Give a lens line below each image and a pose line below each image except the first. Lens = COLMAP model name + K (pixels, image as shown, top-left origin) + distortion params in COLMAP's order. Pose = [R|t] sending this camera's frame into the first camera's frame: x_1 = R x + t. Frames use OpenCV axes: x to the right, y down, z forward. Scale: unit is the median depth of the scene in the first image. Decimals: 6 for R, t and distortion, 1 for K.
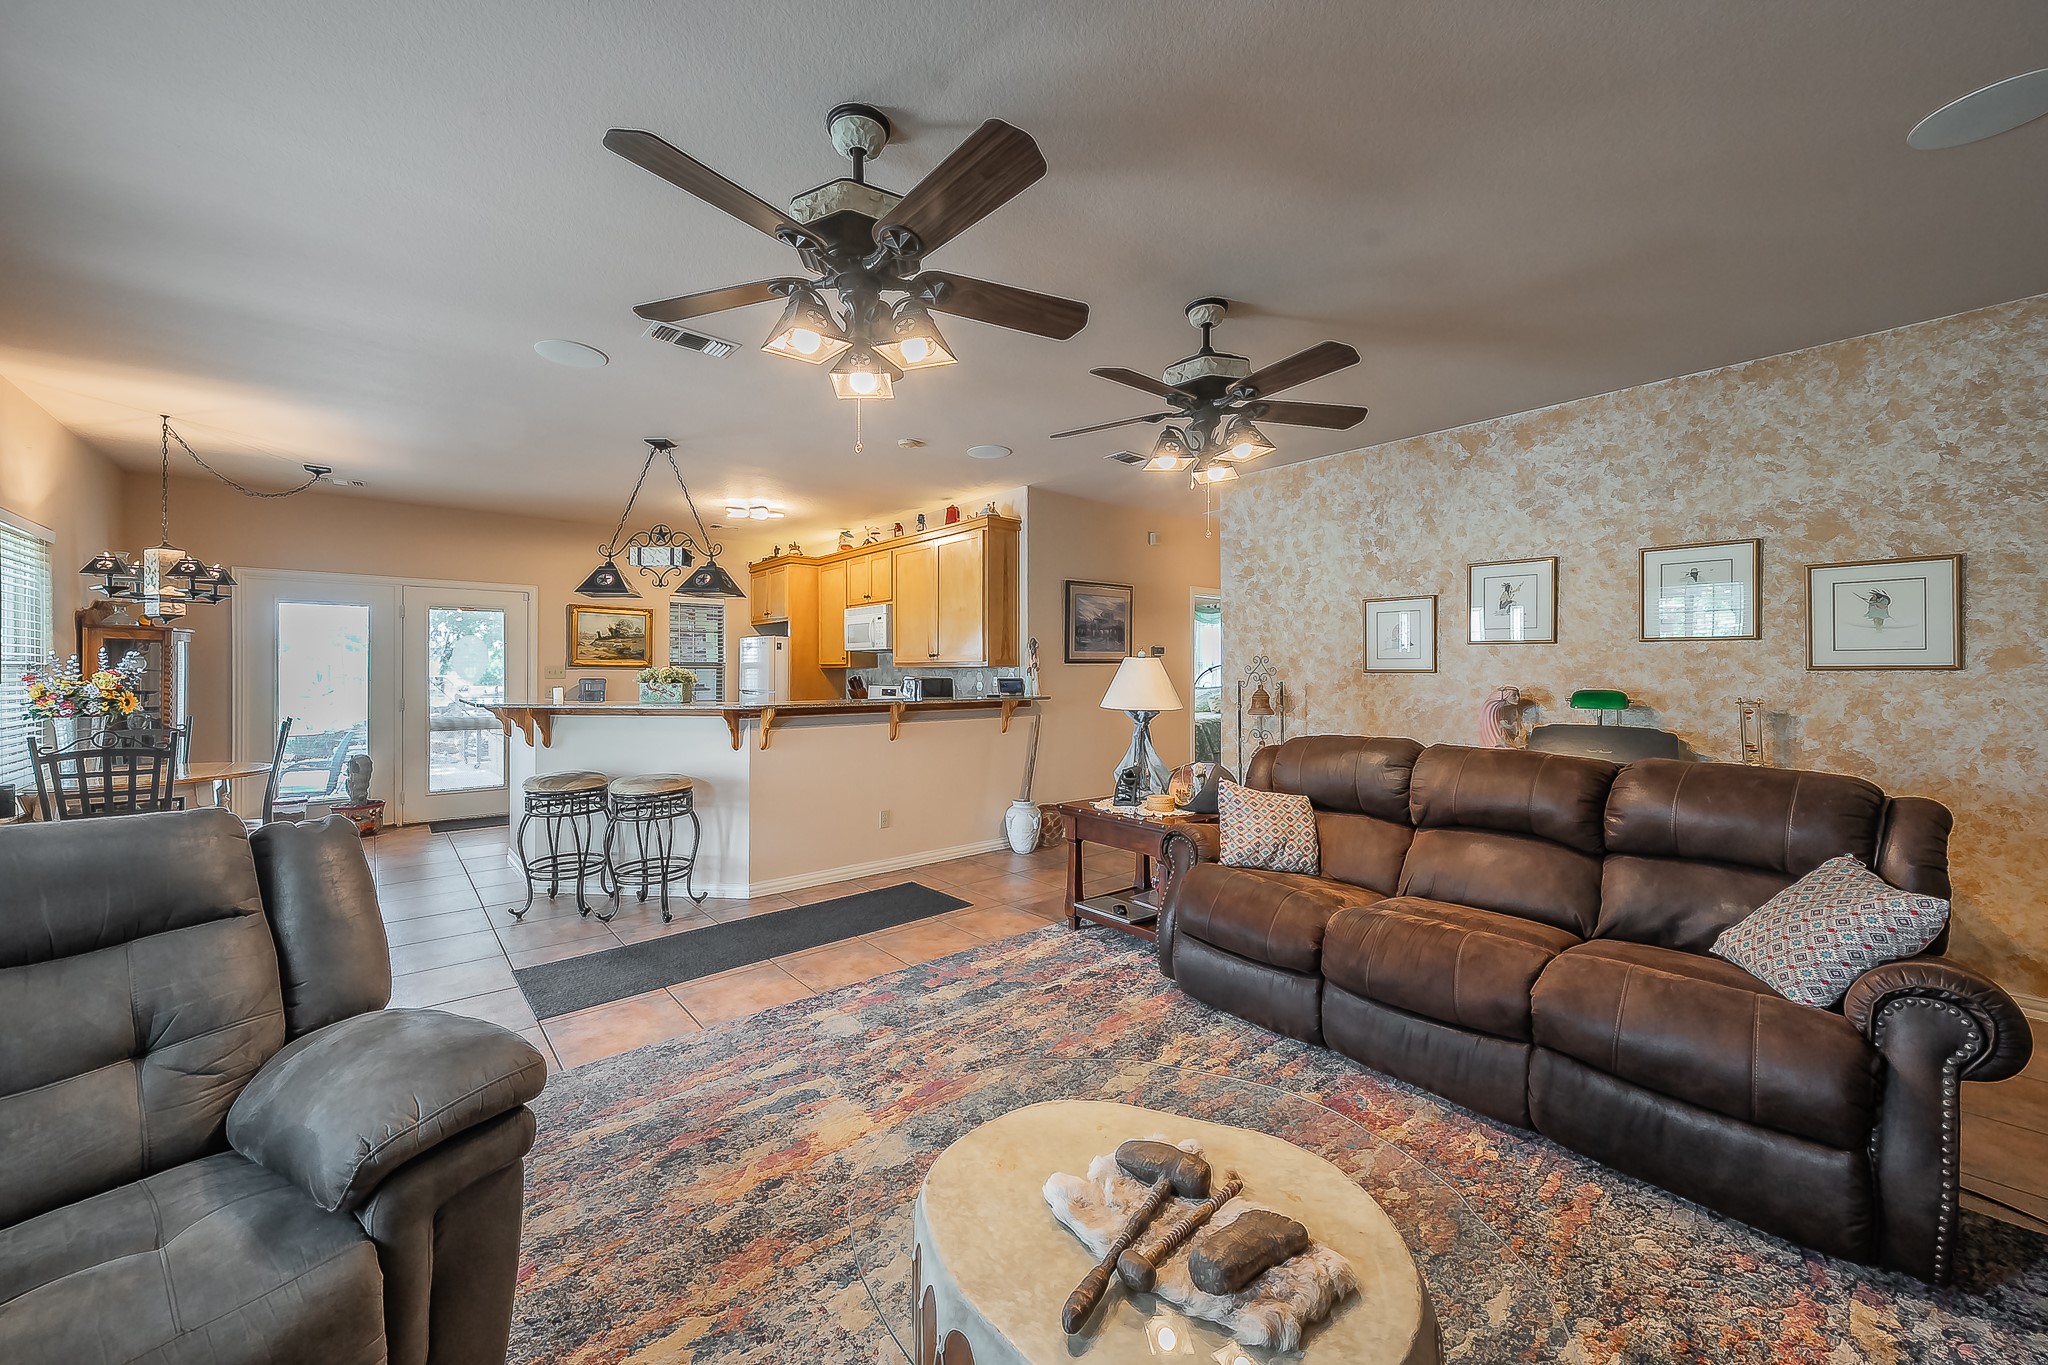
lens RADIAL K [[751.3, 0, 1013.6], [0, 751.3, 670.6], [0, 0, 1]] dist [0.000120, 0.000040]
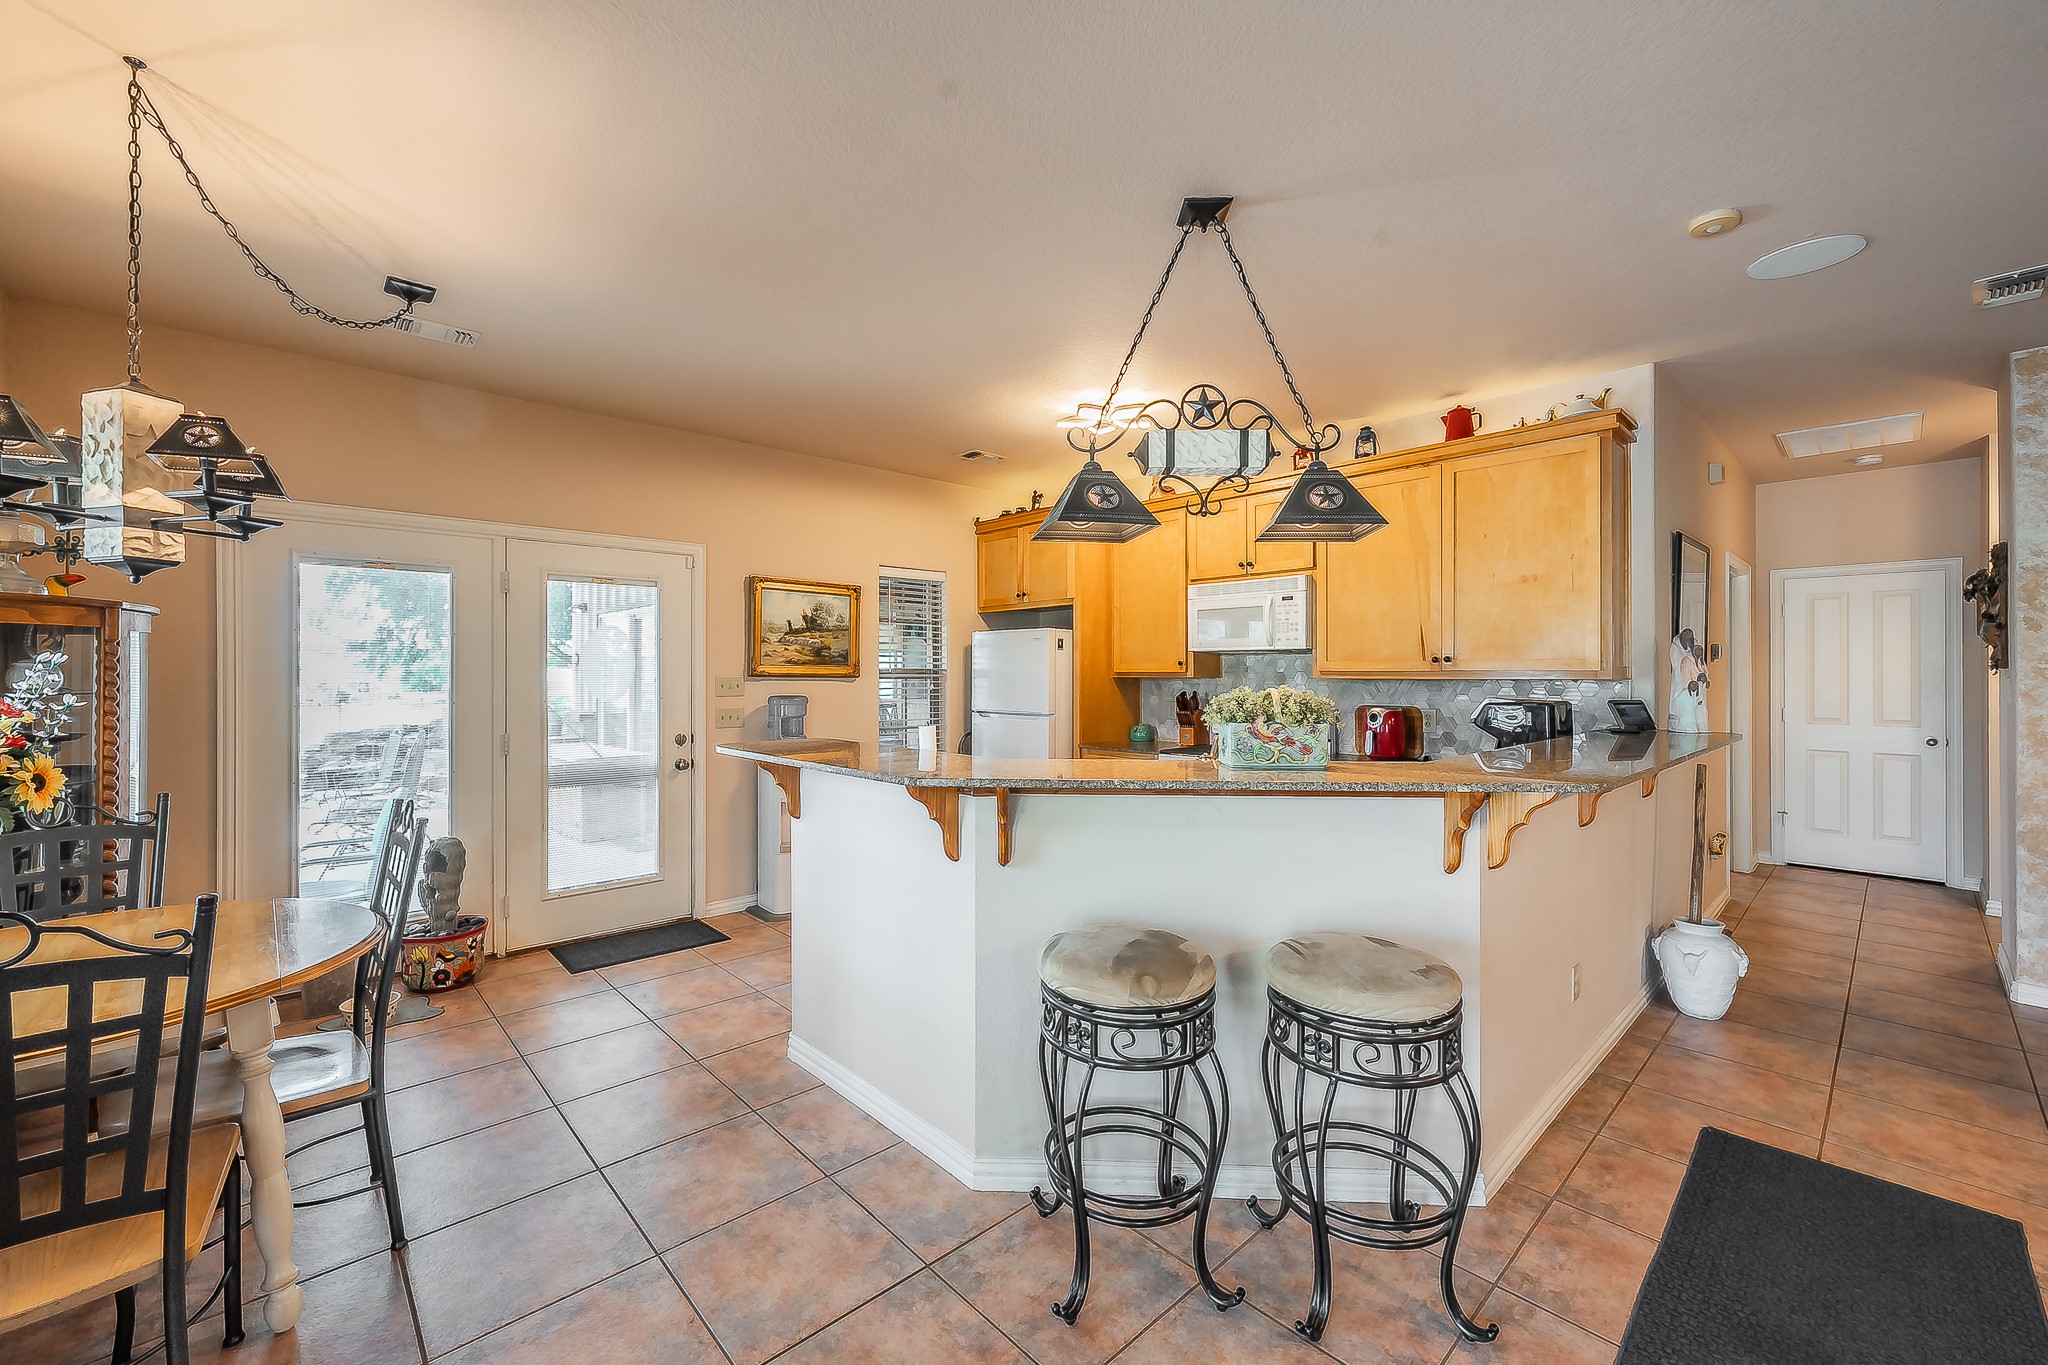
lens RADIAL K [[814.0, 0, 1017.9], [0, 814.0, 674.8], [0, 0, 1]] dist [-0.003464, -0.000345]
pose [[0.999237, -0.000967, 0.039042, -0.540836], [0.000910, 0.999998, 0.001474, -0.011009], [-0.039043, -0.001437, 0.999236, 0.440696]]
